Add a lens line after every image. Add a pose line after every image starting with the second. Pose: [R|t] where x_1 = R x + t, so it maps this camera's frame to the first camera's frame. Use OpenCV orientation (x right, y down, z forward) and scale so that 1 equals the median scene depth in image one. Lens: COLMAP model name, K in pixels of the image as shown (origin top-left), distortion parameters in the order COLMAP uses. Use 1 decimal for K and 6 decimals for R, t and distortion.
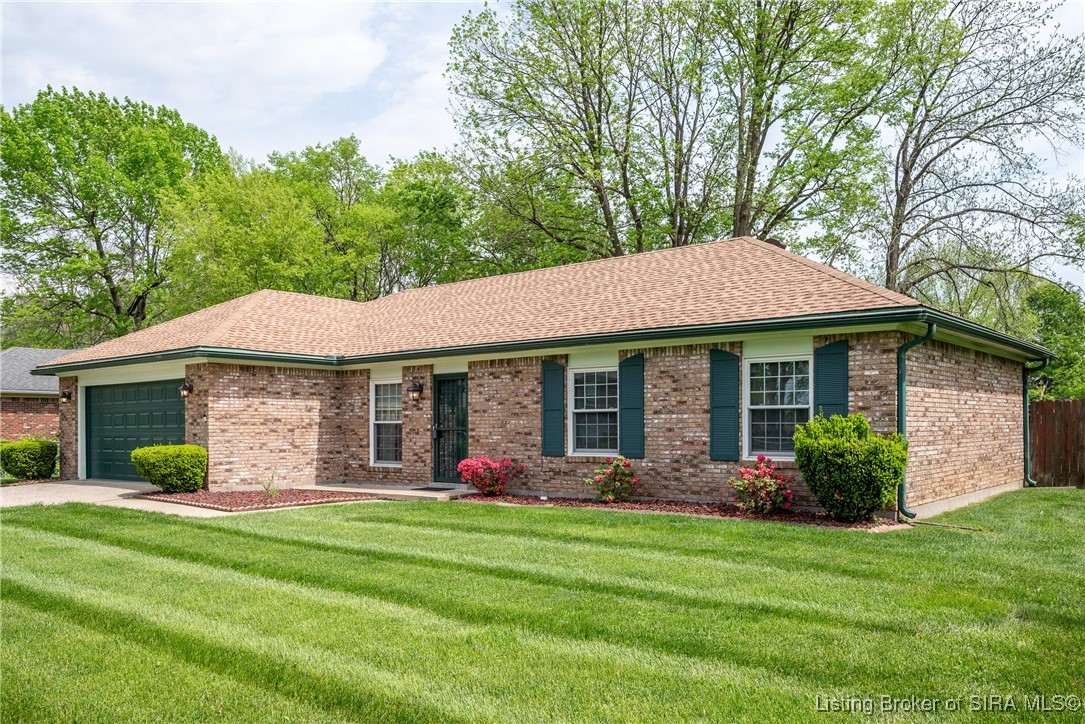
lens RADIAL K [[857.9, 0, 549.8], [0, 857.9, 432.0], [0, 0, 1]] dist [-0.015190, -0.002180]
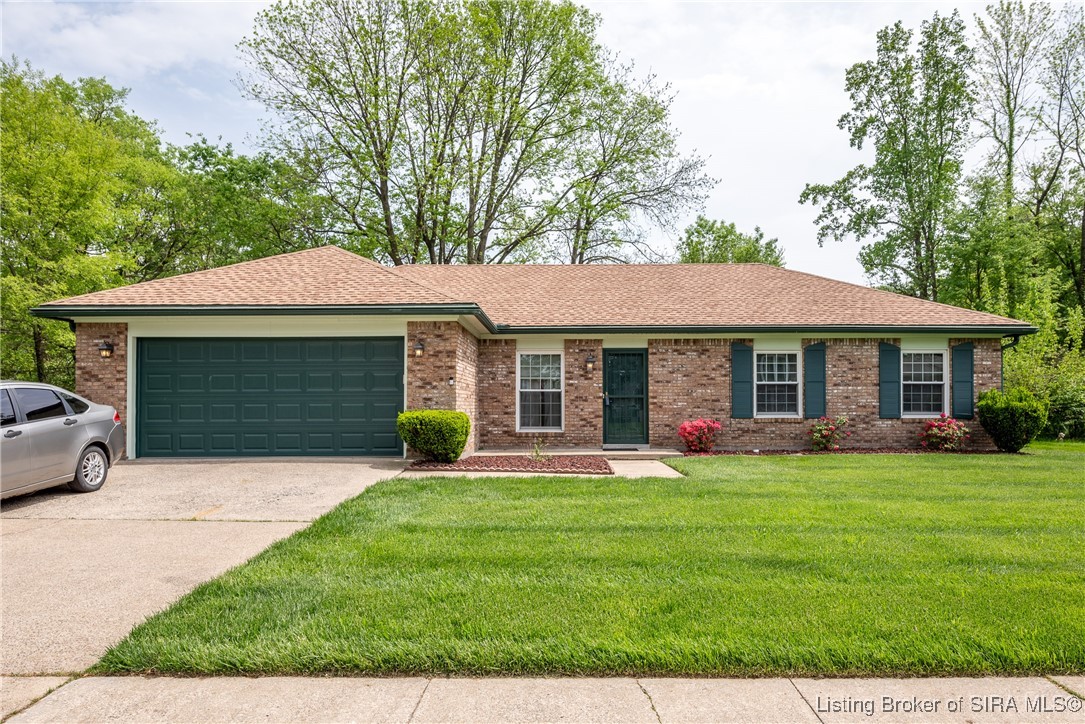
lens RADIAL K [[692.4, 0, 548.5], [0, 692.4, 406.4], [0, 0, 1]] dist [-0.007521, -0.003985]
pose [[0.778412, 0.004717, 0.627736, -0.790260], [0.001375, 0.999957, -0.009218, 0.018095], [-0.627753, 0.008039, 0.778371, 0.351767]]
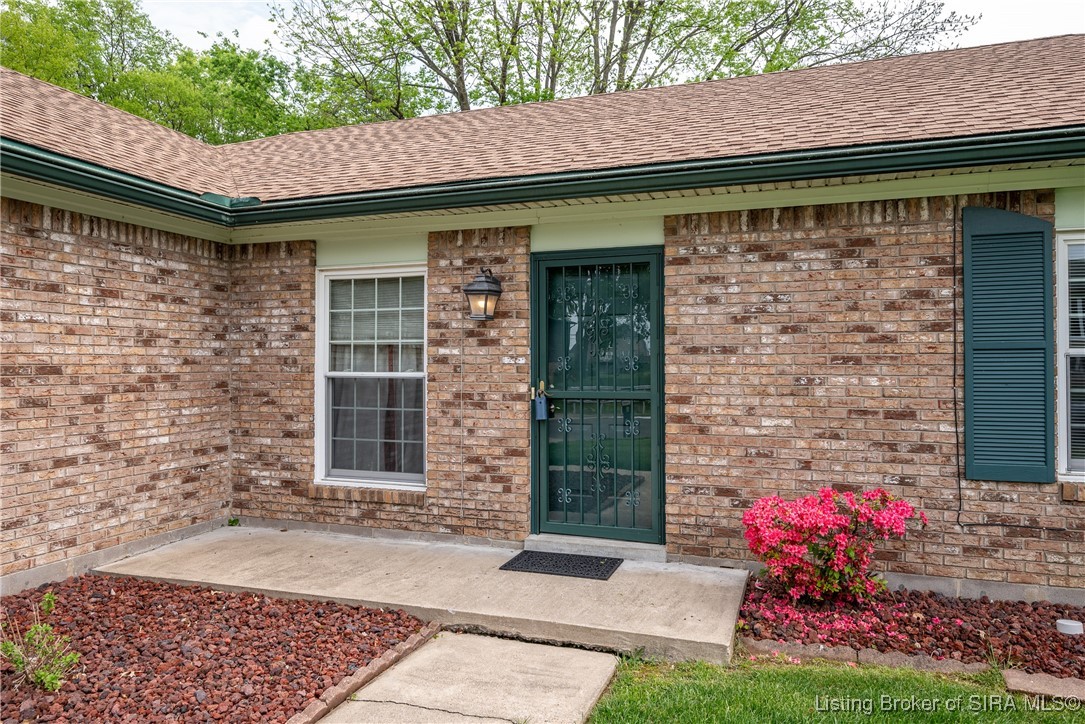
lens RADIAL K [[702.3, 0, 533.6], [0, 702.3, 358.6], [0, 0, 1]] dist [-0.005486, 0.004196]
pose [[0.939675, 0.006469, 0.342008, -0.251710], [-0.002157, 0.999913, -0.012987, -0.016155], [-0.342062, 0.011466, 0.939607, 0.732101]]
